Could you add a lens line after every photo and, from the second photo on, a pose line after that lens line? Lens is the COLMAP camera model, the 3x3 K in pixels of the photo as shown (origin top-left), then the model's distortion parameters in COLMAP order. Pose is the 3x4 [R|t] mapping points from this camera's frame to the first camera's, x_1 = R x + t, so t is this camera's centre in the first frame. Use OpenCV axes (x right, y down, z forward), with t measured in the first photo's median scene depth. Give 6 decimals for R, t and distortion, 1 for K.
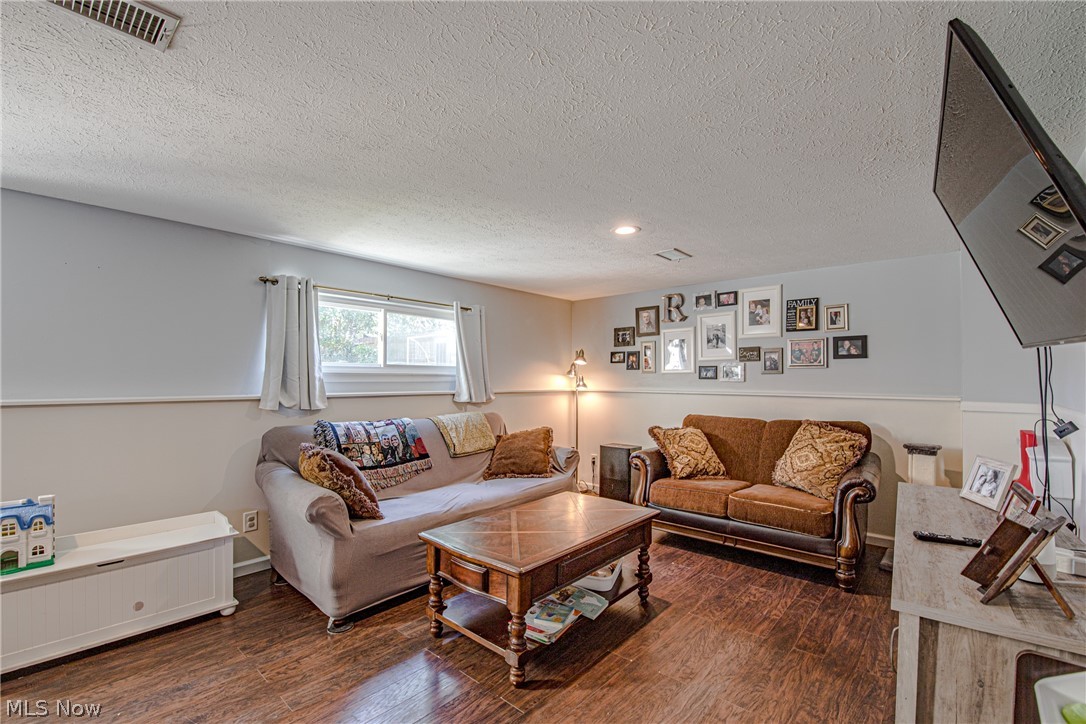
lens RADIAL K [[477.2, 0, 545.1], [0, 477.2, 381.2], [0, 0, 1]] dist [-0.000979, -0.011618]
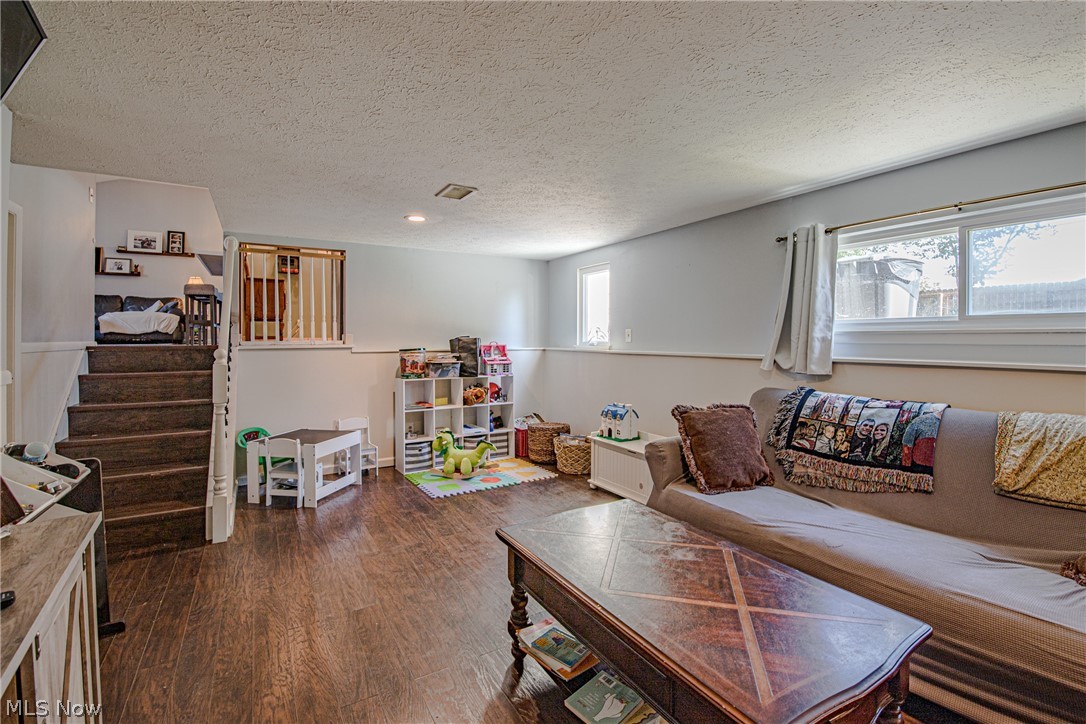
lens RADIAL K [[493.8, 0, 540.3], [0, 493.8, 342.5], [0, 0, 1]] dist [-0.001835, -0.014801]
pose [[-0.327965, 0.004943, -0.944677, 0.513465], [-0.004919, 0.999964, 0.006940, -0.002206], [0.944677, 0.006923, -0.327929, 0.810543]]
